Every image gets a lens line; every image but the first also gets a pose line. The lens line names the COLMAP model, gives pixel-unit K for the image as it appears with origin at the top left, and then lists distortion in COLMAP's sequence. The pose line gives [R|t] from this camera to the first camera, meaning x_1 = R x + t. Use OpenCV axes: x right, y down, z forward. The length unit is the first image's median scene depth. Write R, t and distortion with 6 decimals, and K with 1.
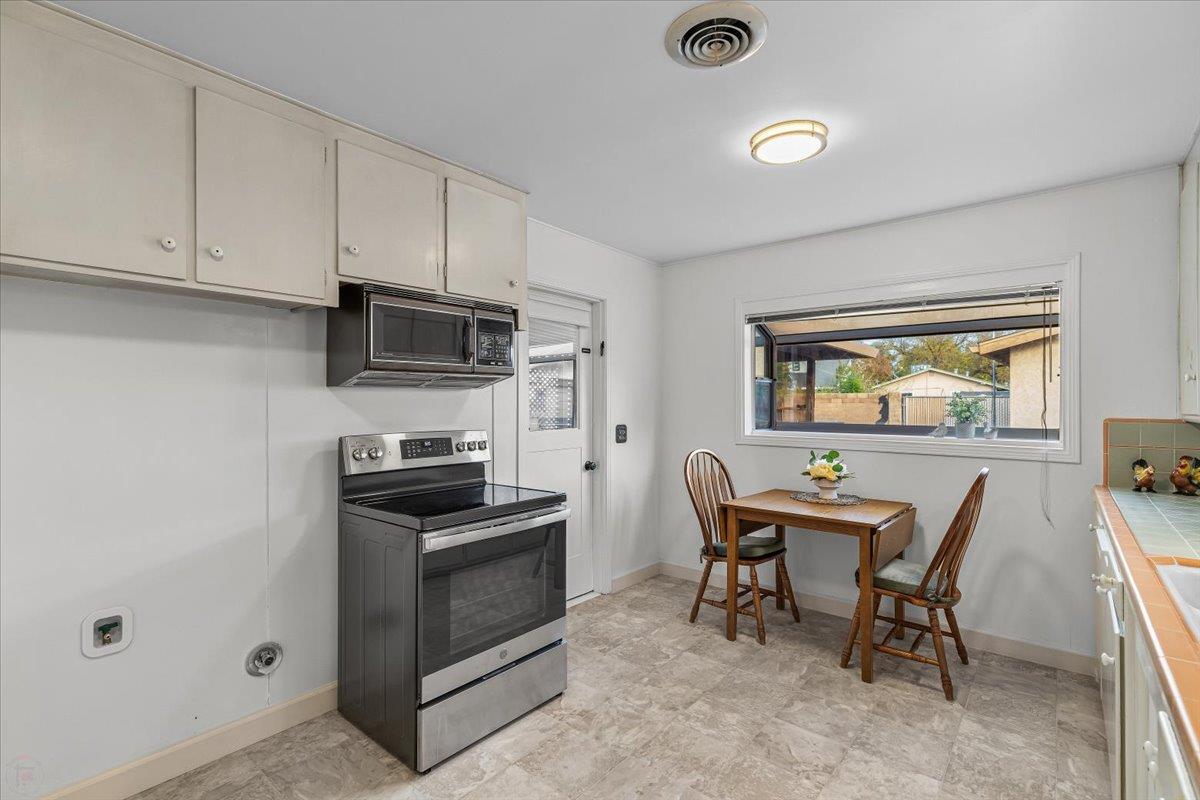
lens RADIAL K [[539.1, 0, 590.1], [0, 539.1, 396.7], [0, 0, 1]] dist [0.008744, -0.000171]
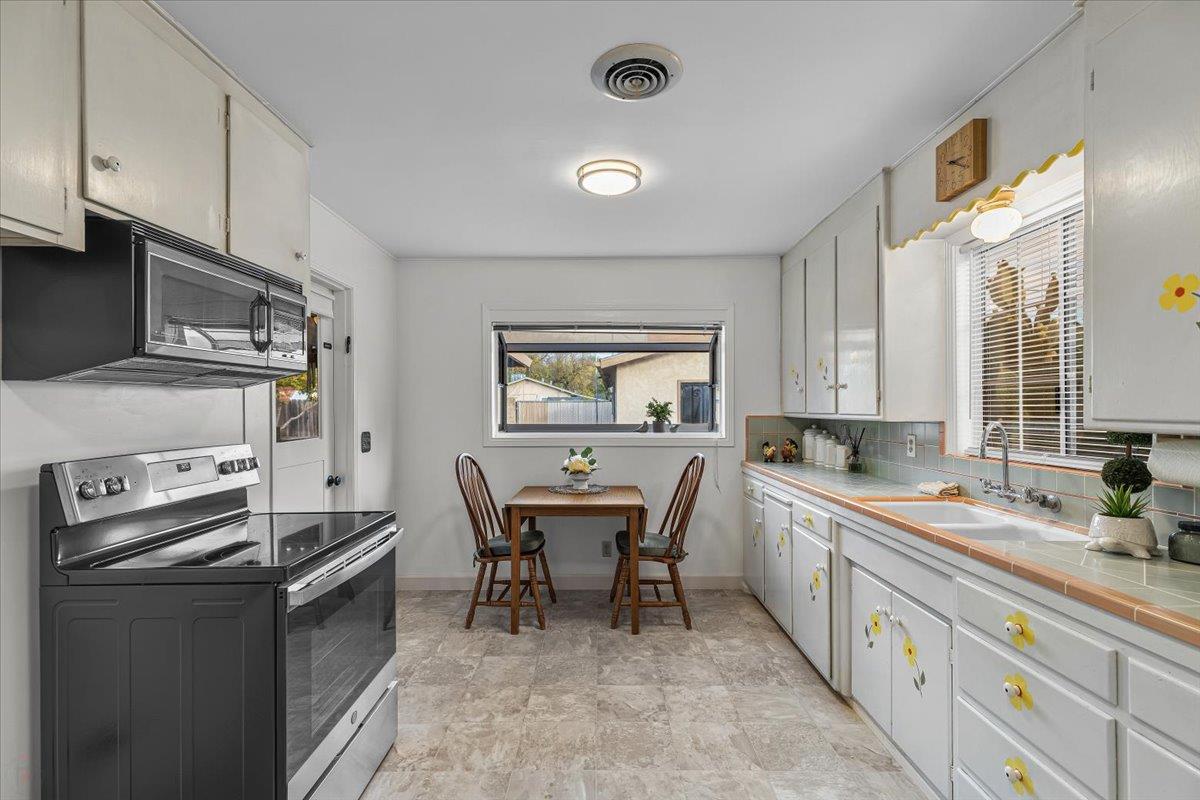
lens RADIAL K [[539.1, 0, 573.9], [0, 539.1, 401.6], [0, 0, 1]] dist [0.008744, -0.000171]
pose [[0.774731, 0.003051, 0.632283, -0.366279], [-0.003725, 0.999993, -0.000262, 0.002612], [-0.632279, -0.002152, 0.774737, 0.144046]]
